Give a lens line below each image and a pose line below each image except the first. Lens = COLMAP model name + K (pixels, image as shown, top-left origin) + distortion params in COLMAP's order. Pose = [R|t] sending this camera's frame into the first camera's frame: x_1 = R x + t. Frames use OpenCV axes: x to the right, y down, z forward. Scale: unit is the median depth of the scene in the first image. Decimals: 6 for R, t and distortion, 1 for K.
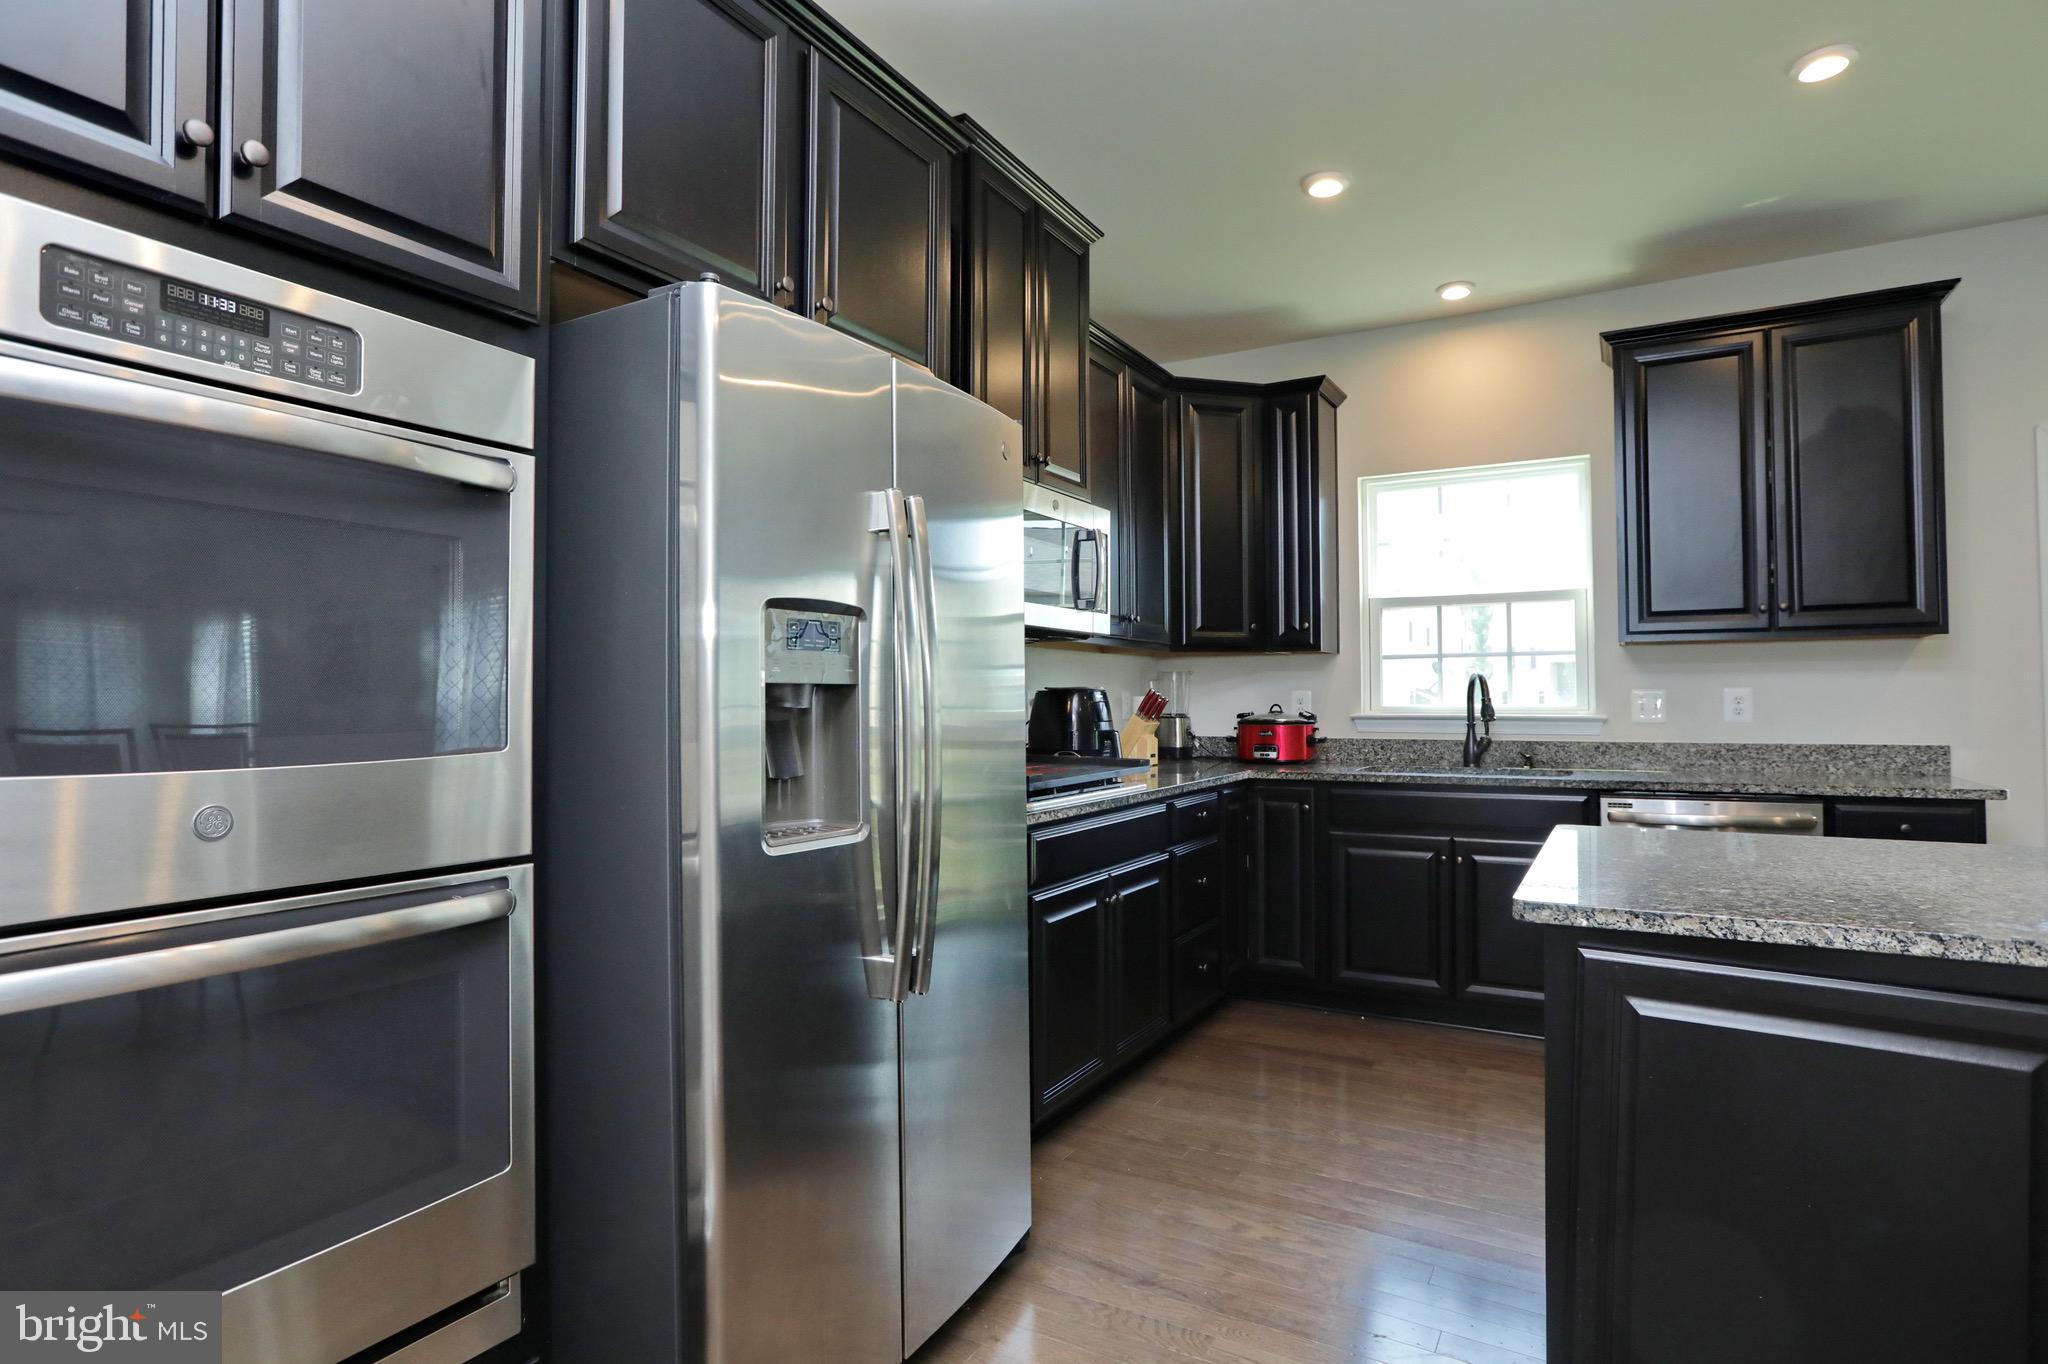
lens RADIAL K [[1082.4, 0, 1025.4], [0, 1082.4, 677.5], [0, 0, 1]] dist [-0.034836, 0.023185]
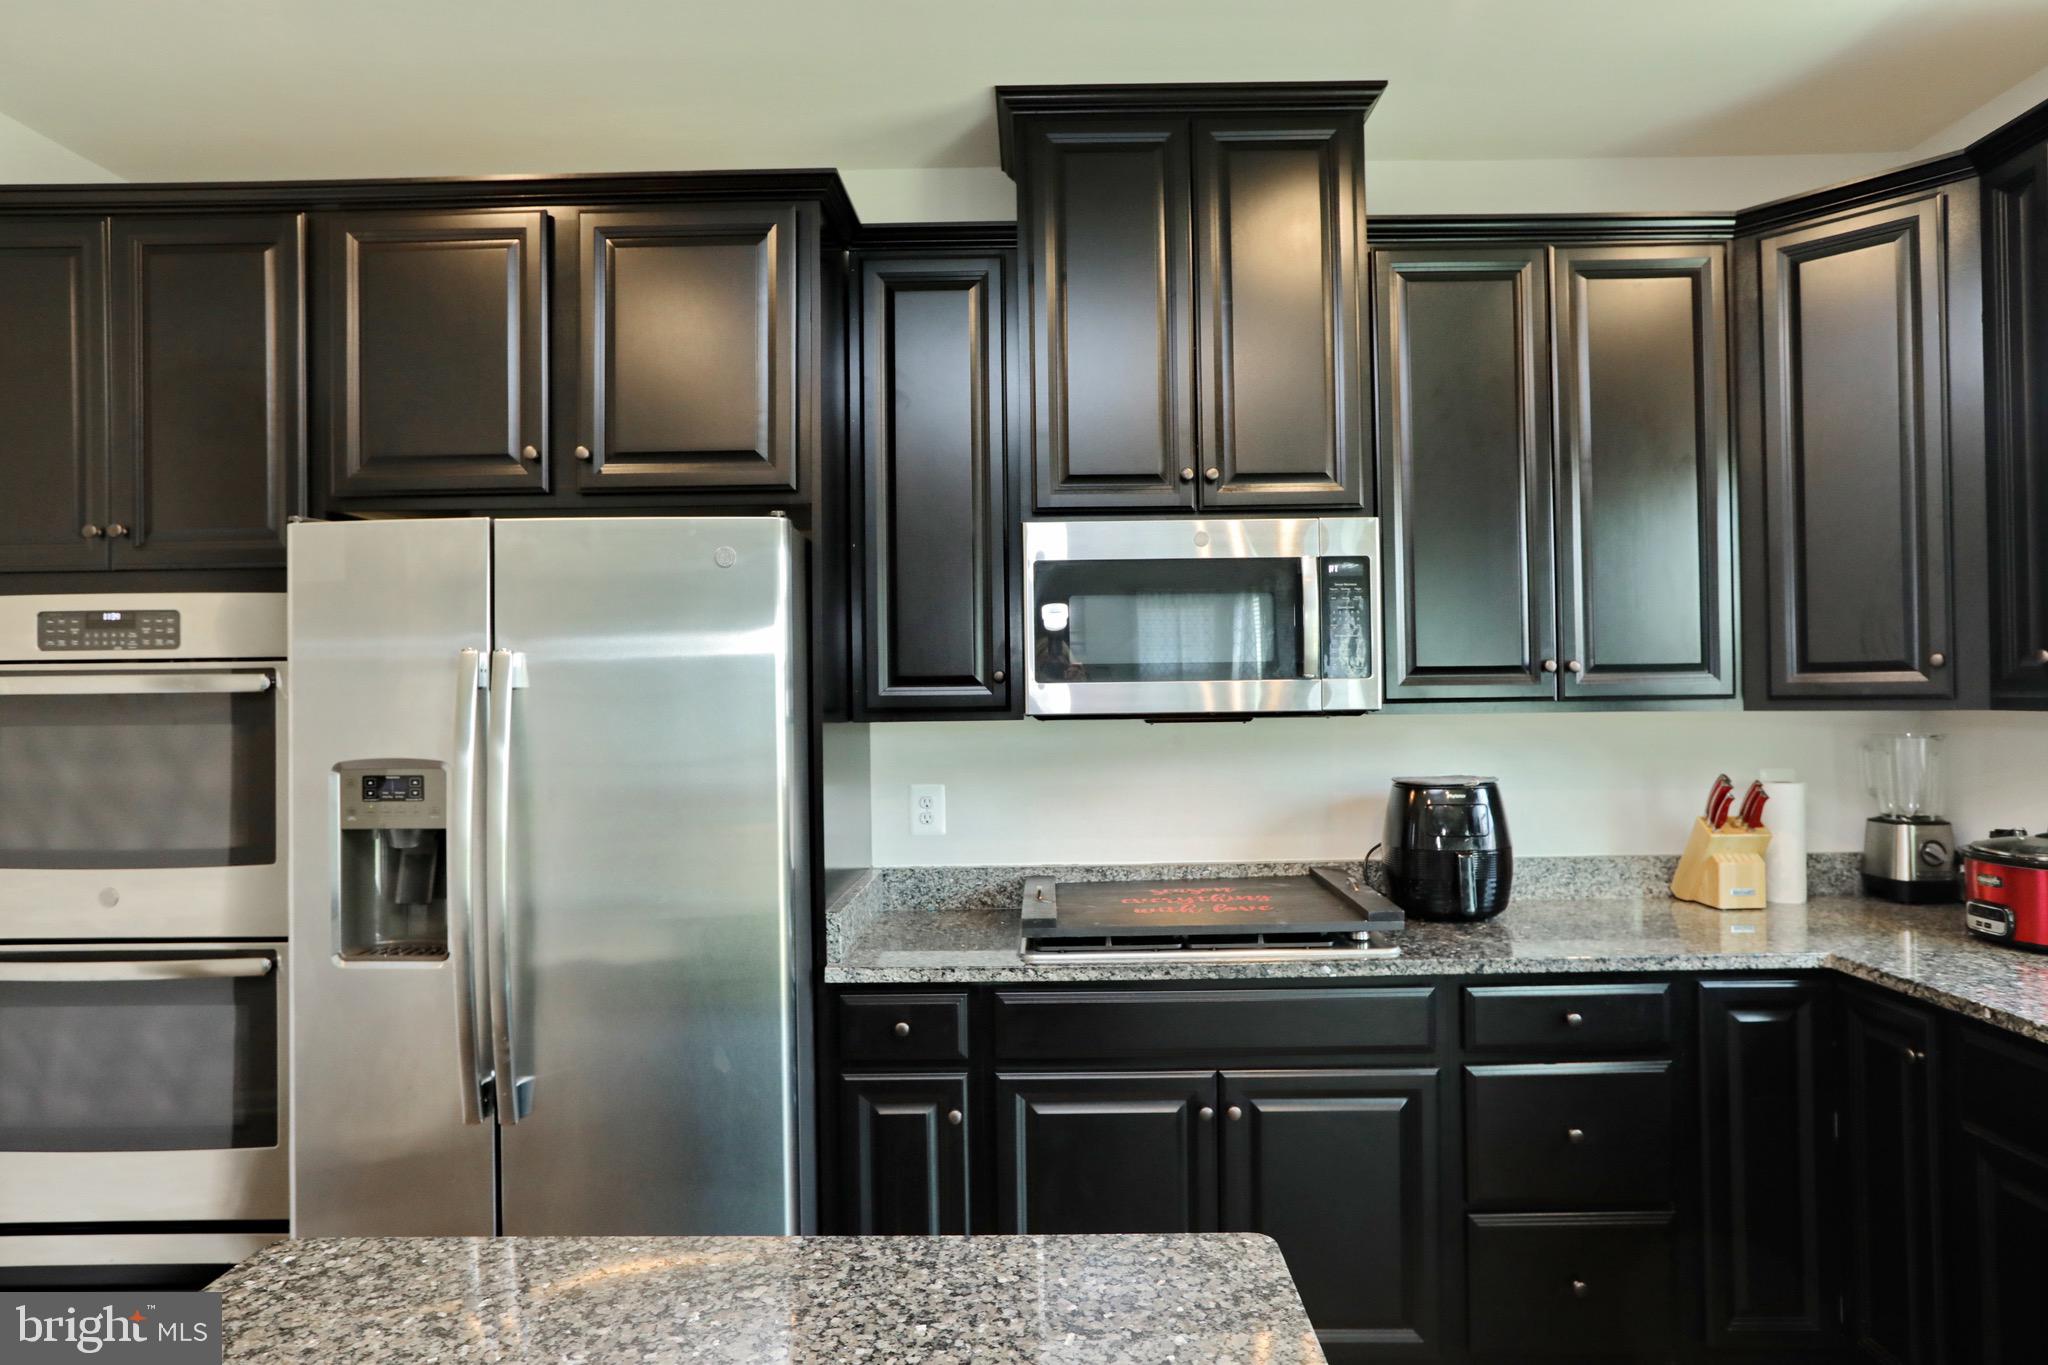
lens RADIAL K [[1205.9, 0, 1024.0], [0, 1205.9, 682.5], [0, 0, 1]] dist [-0.015363, 0.000024]
pose [[0.492636, -0.010077, -0.870177, 1.488543], [0.030725, 0.999511, 0.005820, -0.163033], [0.869693, -0.029603, 0.492705, 1.102047]]
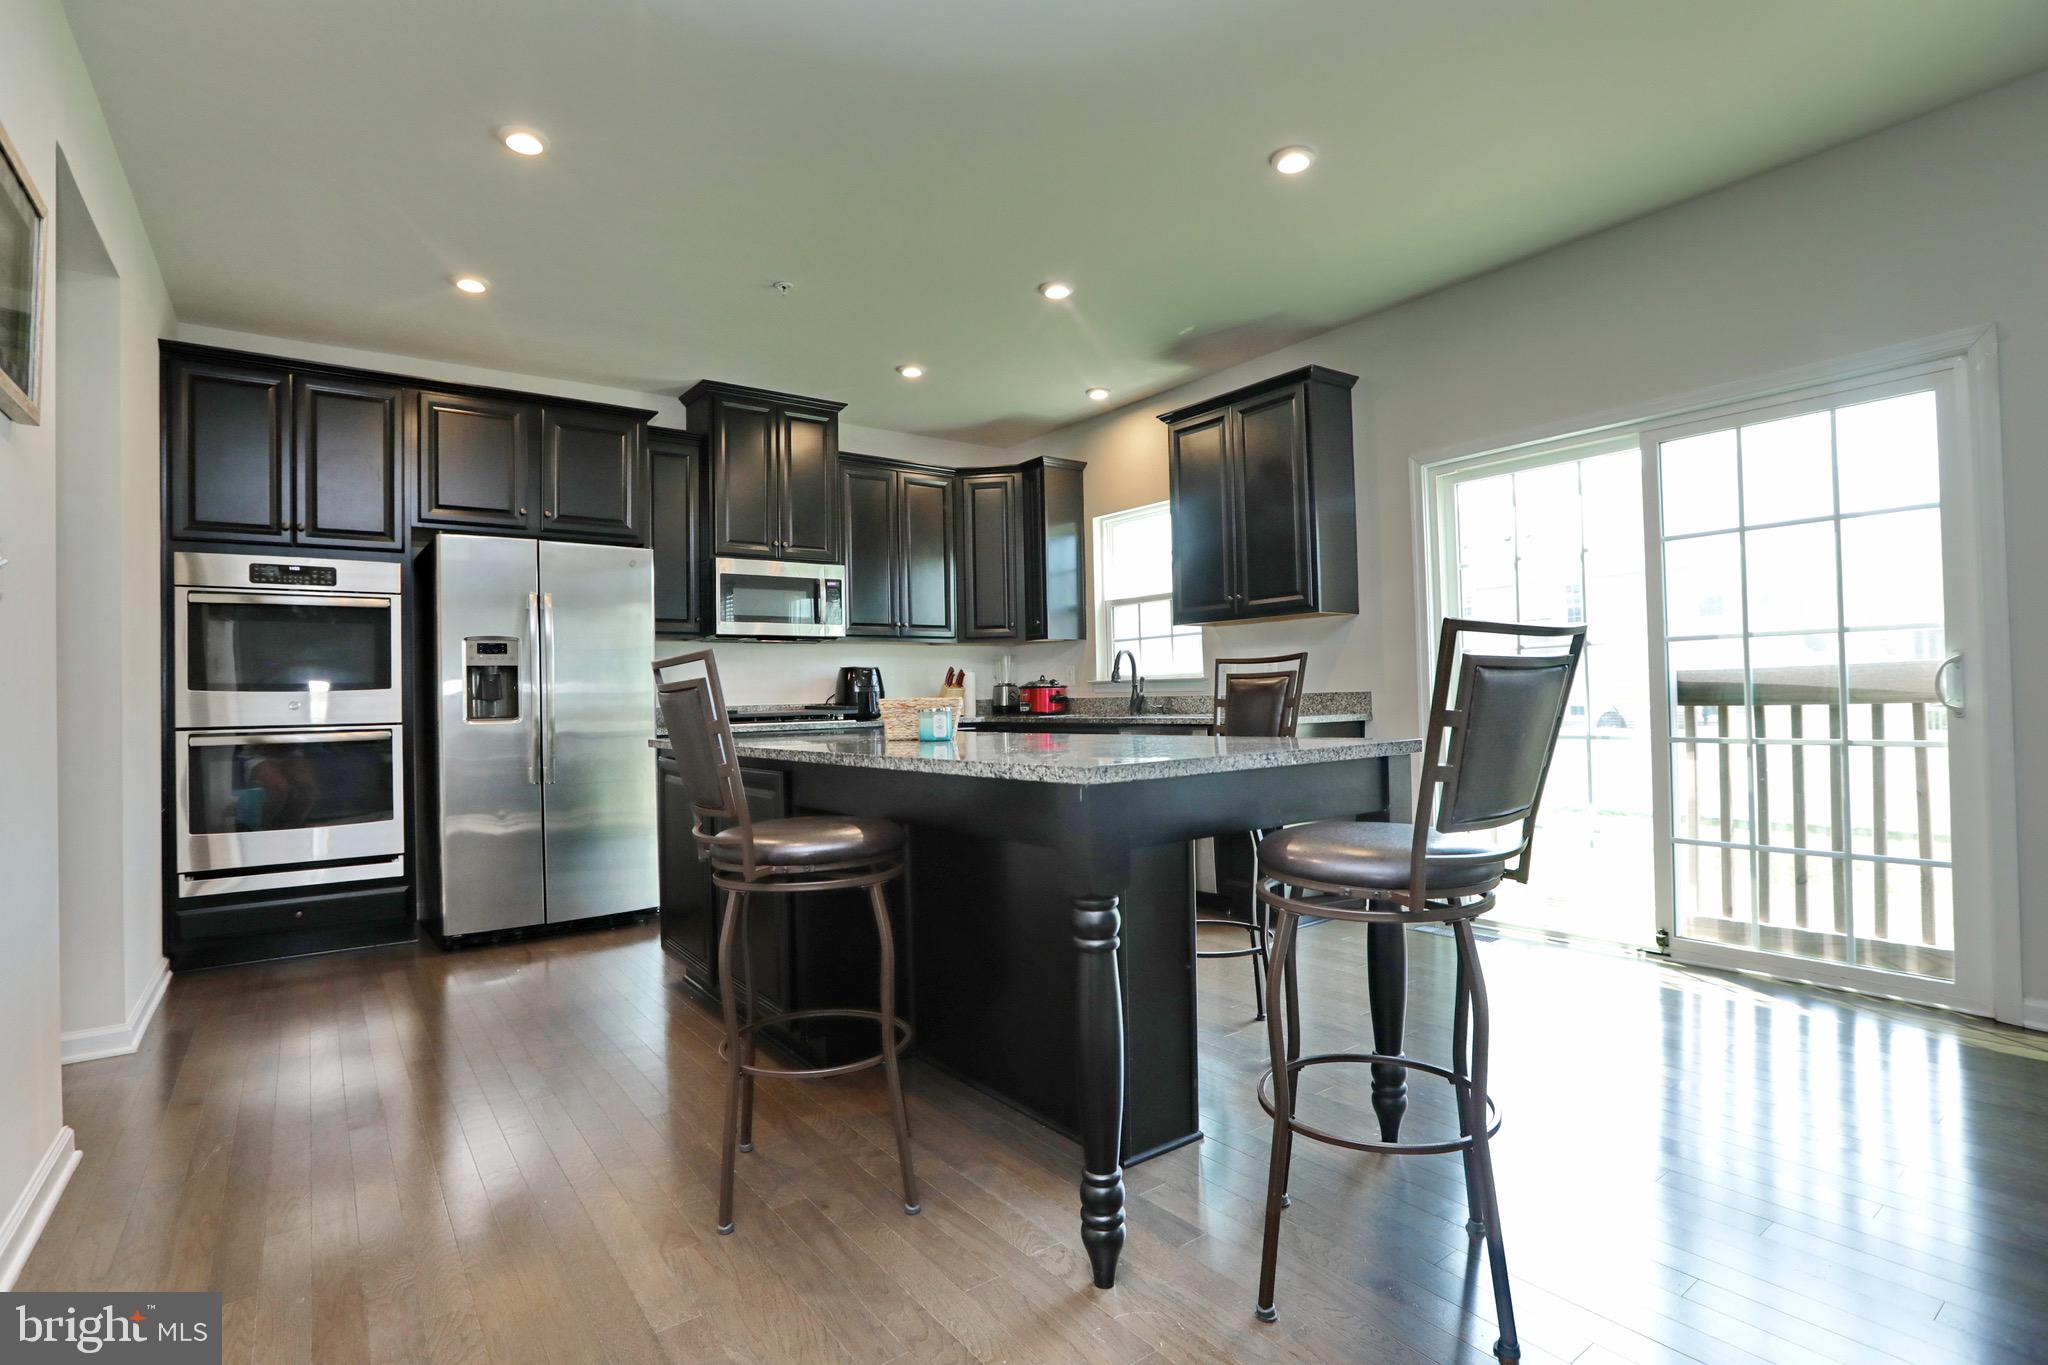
lens RADIAL K [[1010.7, 0, 996.8], [0, 1010.7, 682.2], [0, 0, 1]] dist [-0.003348, -0.000549]
pose [[0.907499, -0.019136, -0.419619, 2.440551], [0.024218, 0.999684, 0.006788, 0.071421], [0.419356, -0.016322, 0.907675, -0.983989]]
